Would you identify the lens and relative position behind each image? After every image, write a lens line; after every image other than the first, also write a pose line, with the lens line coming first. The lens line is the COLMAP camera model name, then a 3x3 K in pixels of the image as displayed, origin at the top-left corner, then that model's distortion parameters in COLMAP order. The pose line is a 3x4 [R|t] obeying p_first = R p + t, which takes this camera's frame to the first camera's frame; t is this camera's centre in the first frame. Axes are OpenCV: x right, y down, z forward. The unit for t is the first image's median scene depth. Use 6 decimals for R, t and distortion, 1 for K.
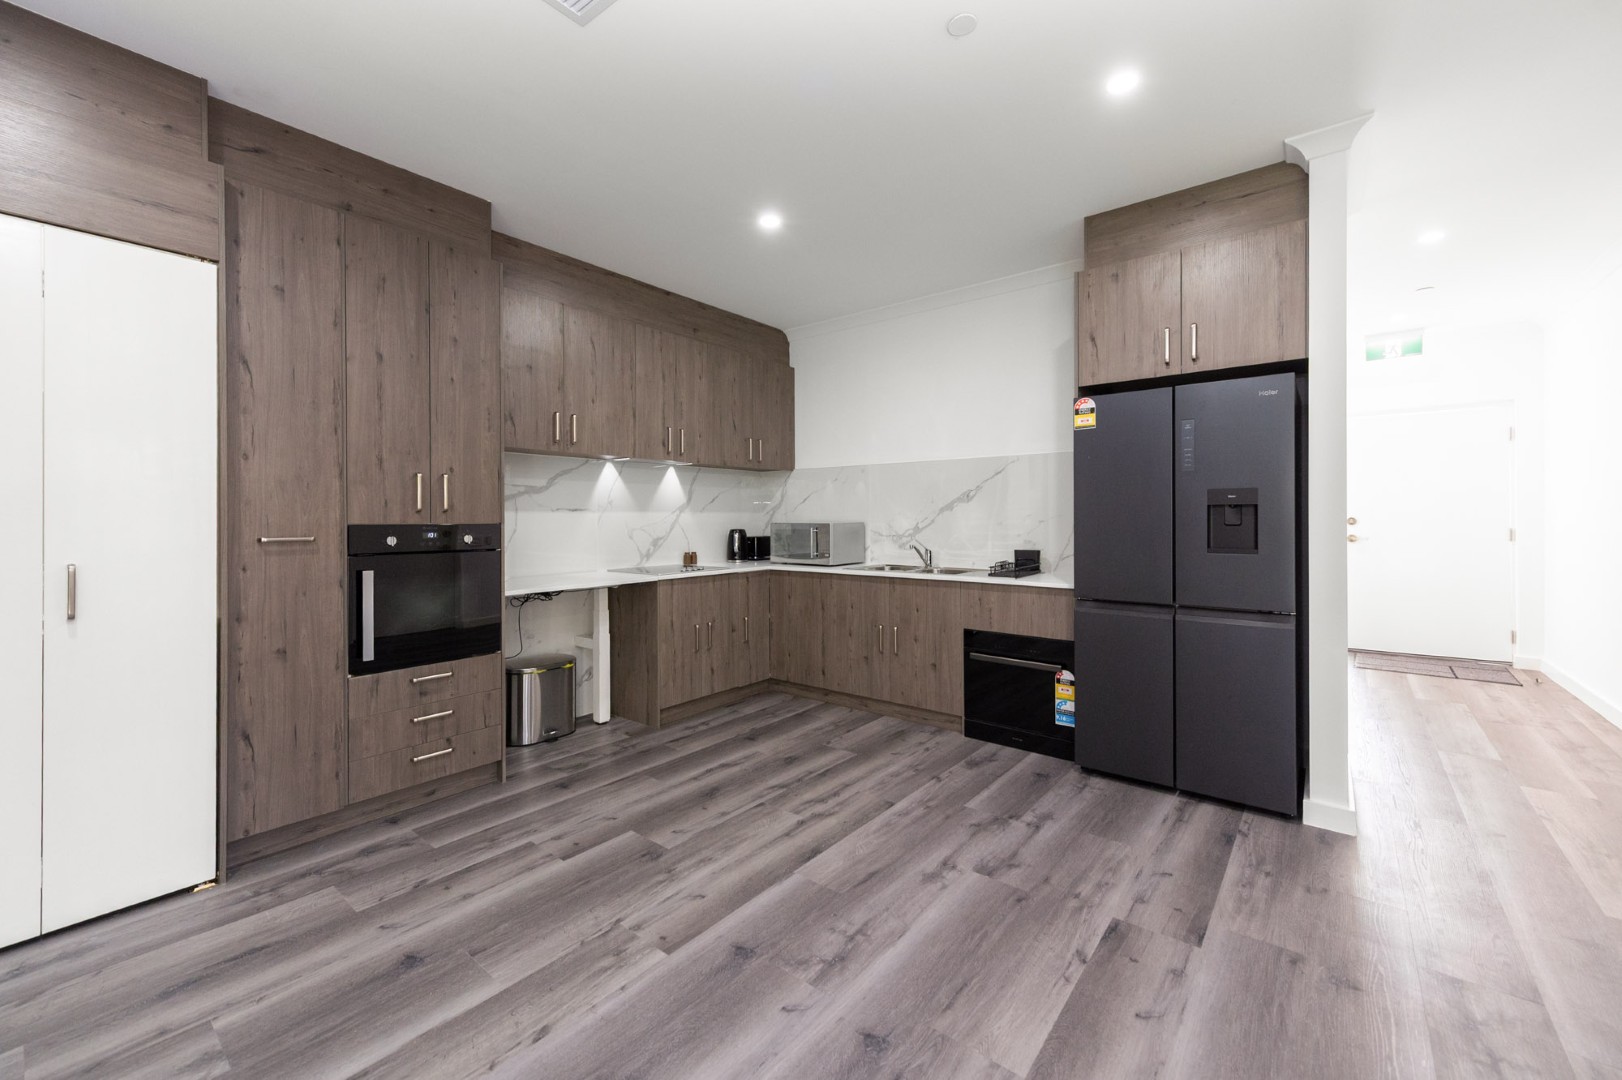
lens RADIAL K [[643.2, 0, 804.2], [0, 643.2, 520.9], [0, 0, 1]] dist [0.005793, -0.000139]
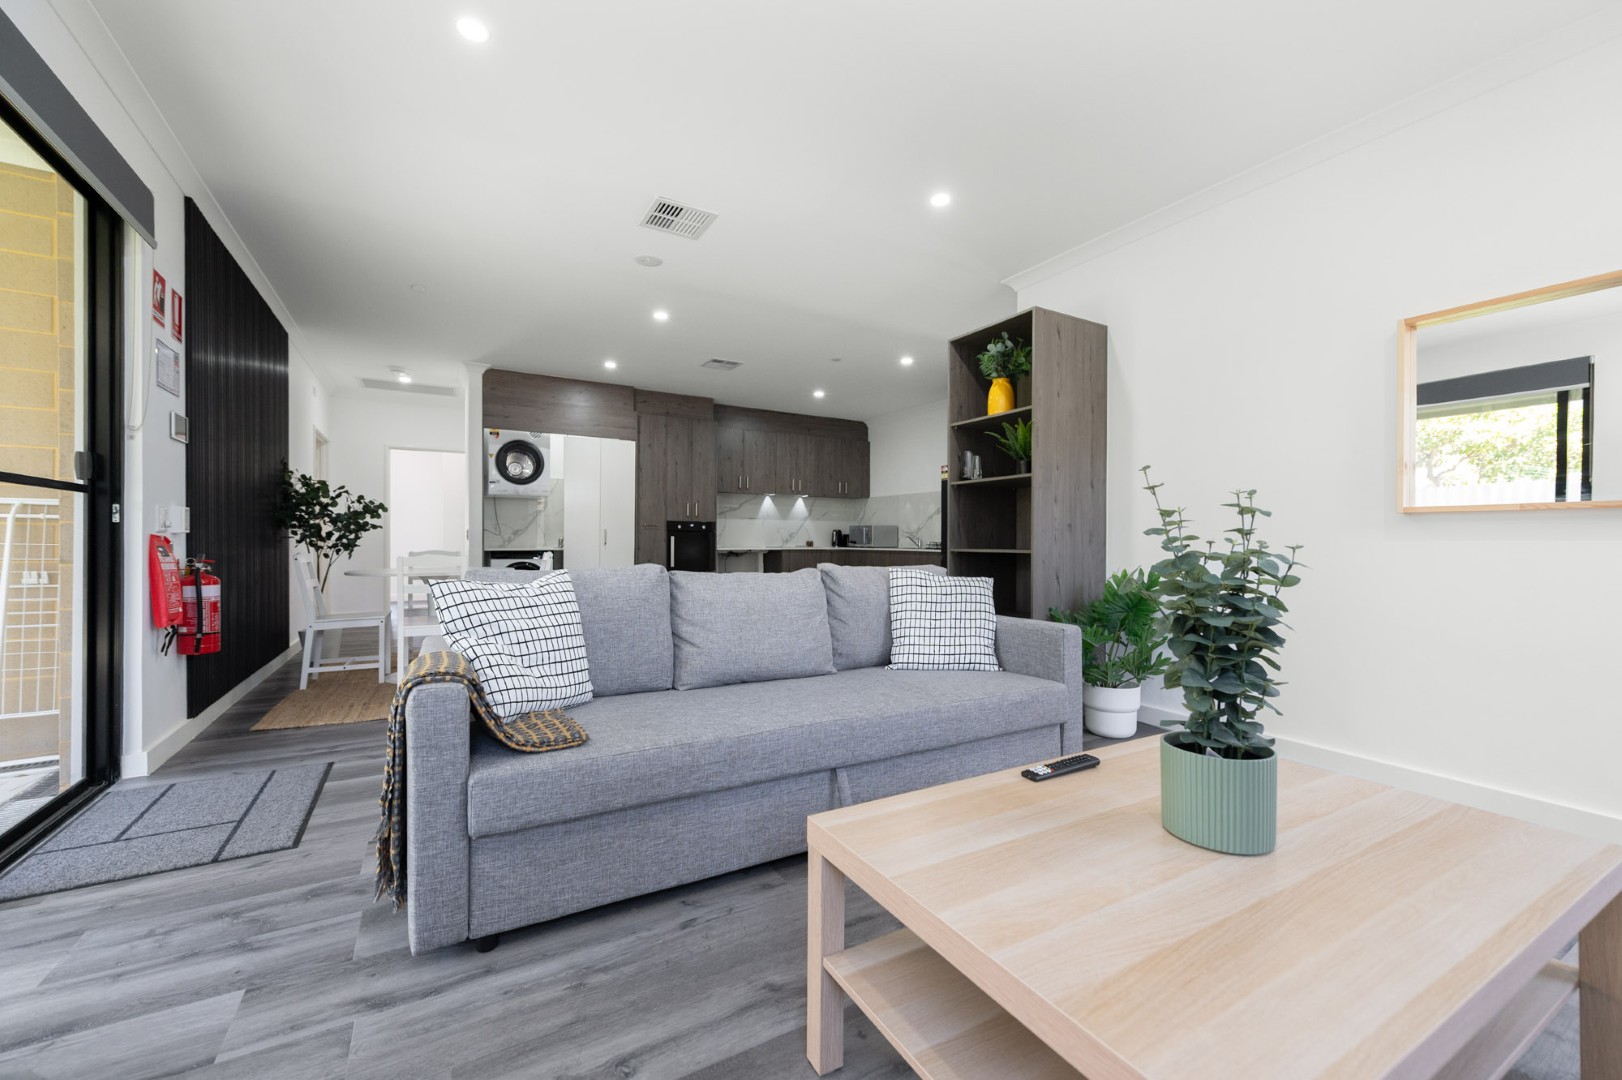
lens RADIAL K [[643.2, 0, 812.5], [0, 643.2, 541.1], [0, 0, 1]] dist [0.005793, -0.000139]
pose [[0.934646, 0.009799, -0.355444, 0.572262], [-0.010835, 0.999941, -0.000924, 0.055679], [0.355414, 0.004715, 0.934697, -0.899155]]
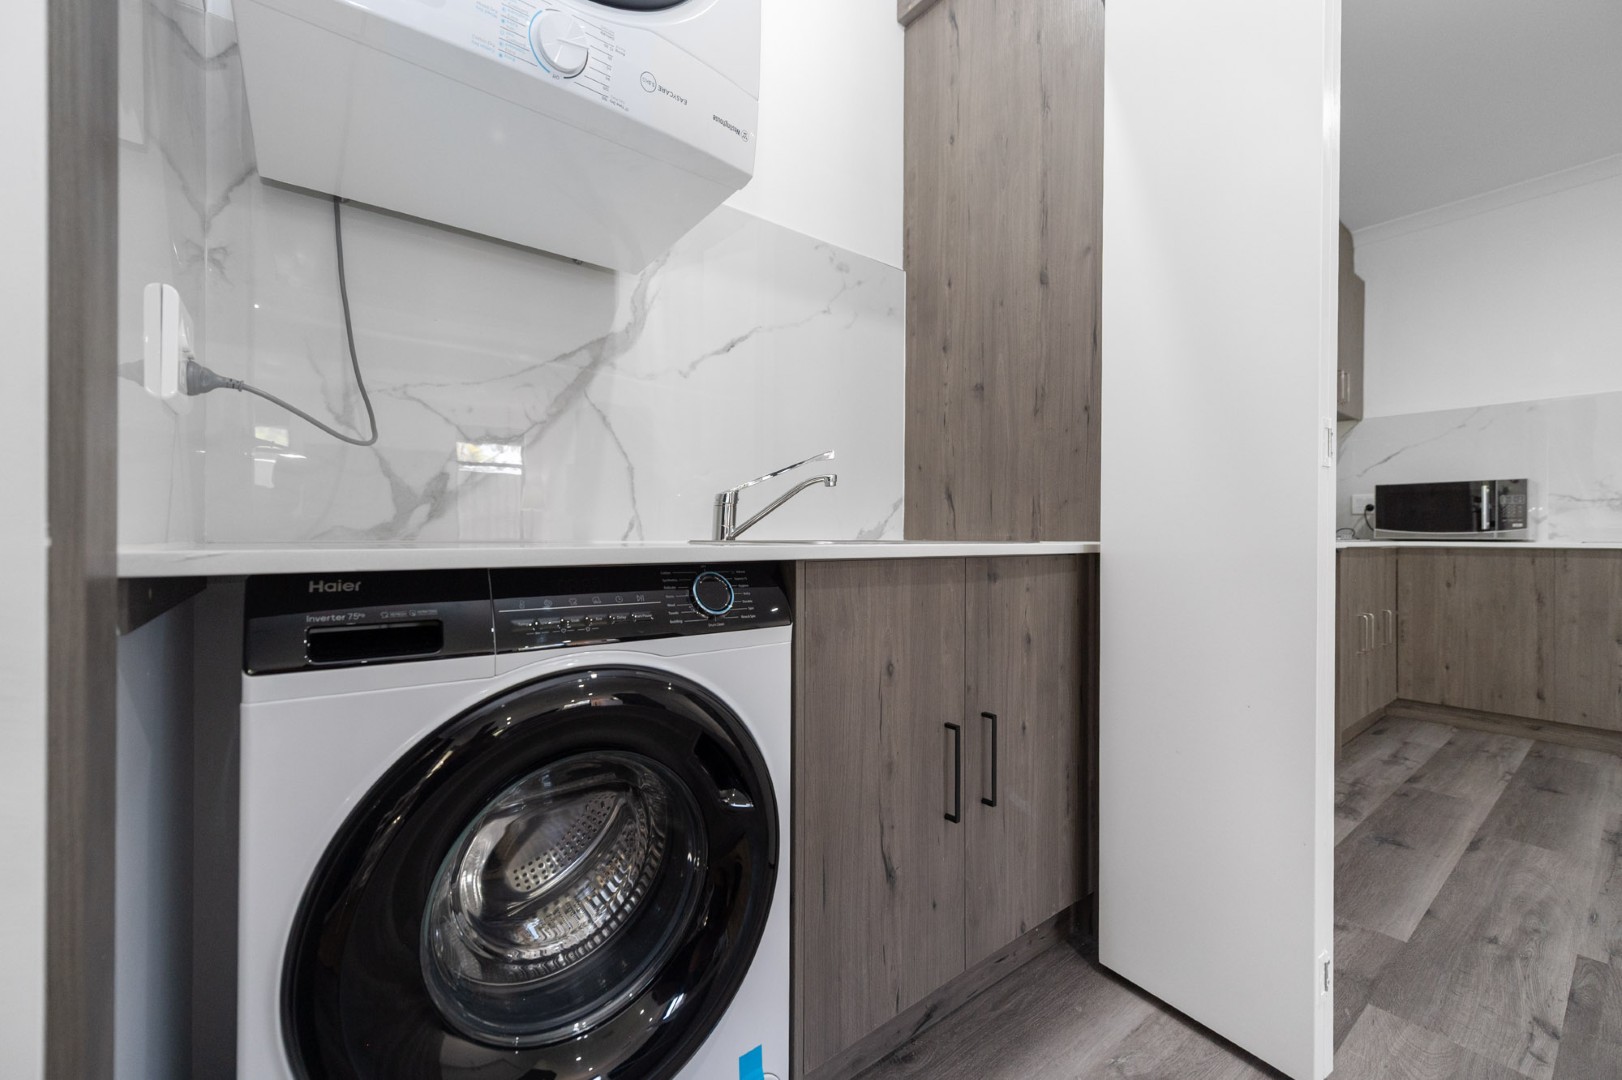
lens RADIAL K [[643.2, 0, 809.3], [0, 643.2, 532.9], [0, 0, 1]] dist [0.005793, -0.000139]
pose [[0.972692, 0.007041, -0.231992, -0.550709], [-0.008333, 0.999955, -0.004589, 0.072221], [0.231949, 0.006397, 0.972707, 0.153204]]
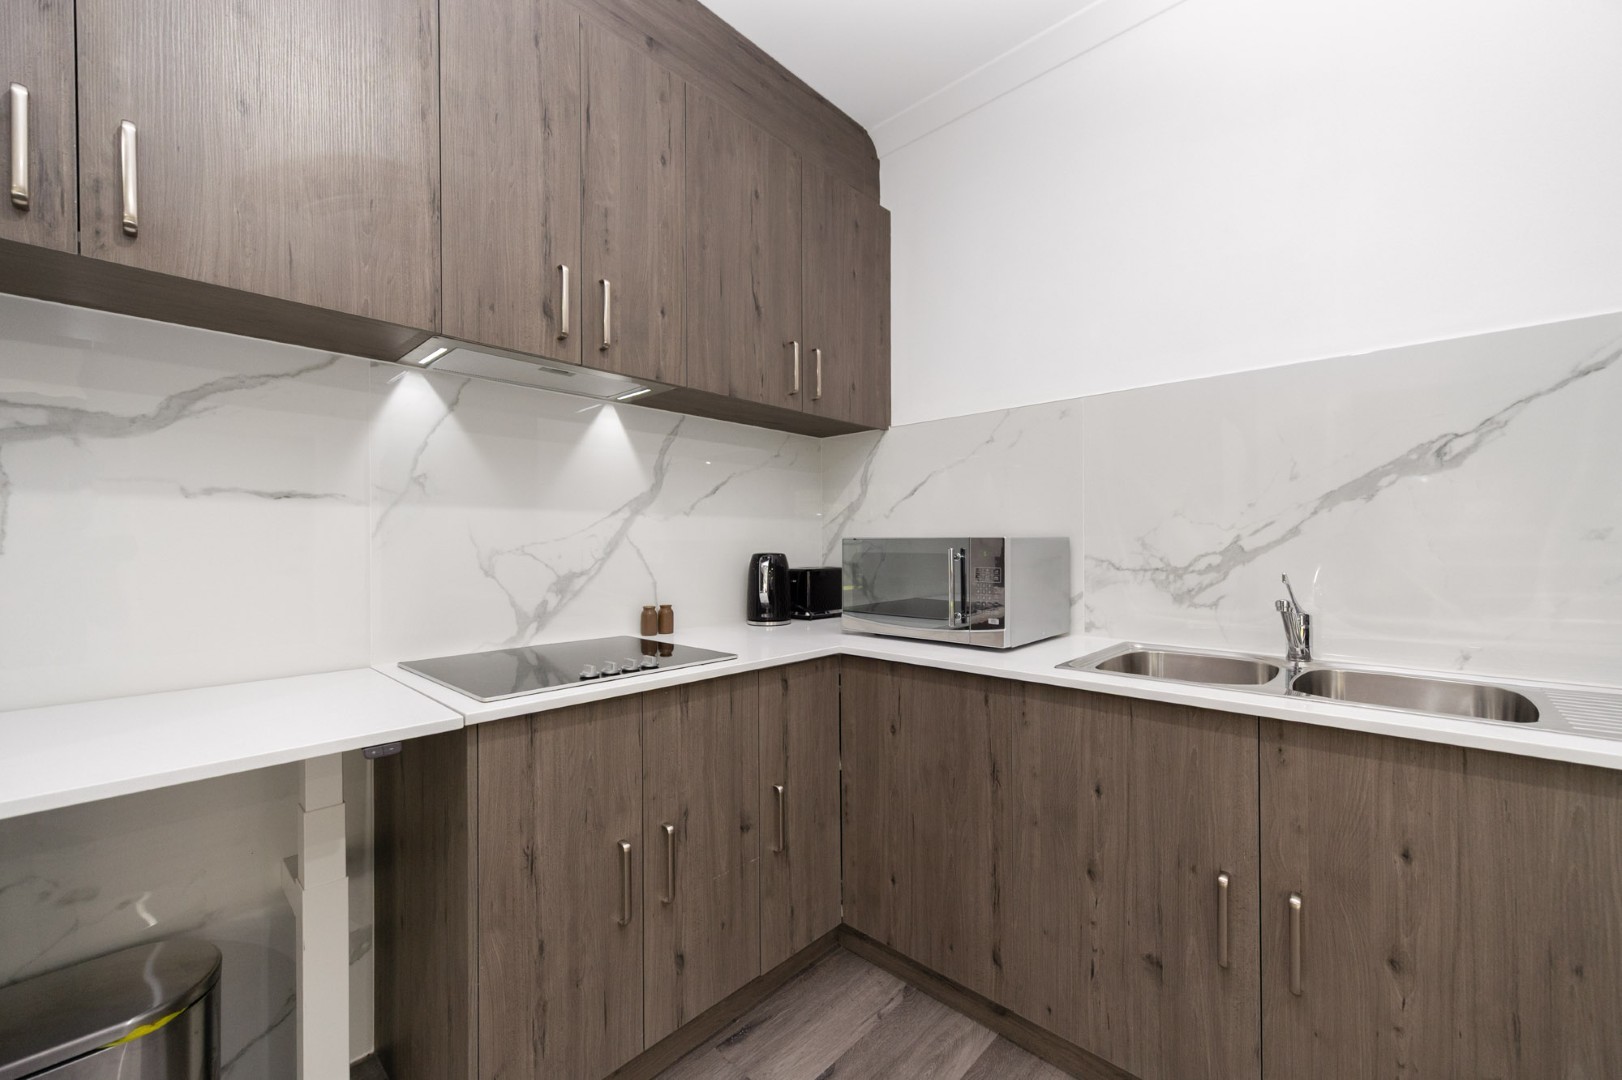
lens RADIAL K [[643.2, 0, 813.4], [0, 643.2, 544.4], [0, 0, 1]] dist [0.005793, -0.000139]
pose [[0.997192, 0.000438, -0.074890, -0.042912], [-0.000803, 0.999988, -0.004848, 0.010274], [0.074887, 0.004894, 0.997180, 0.626054]]
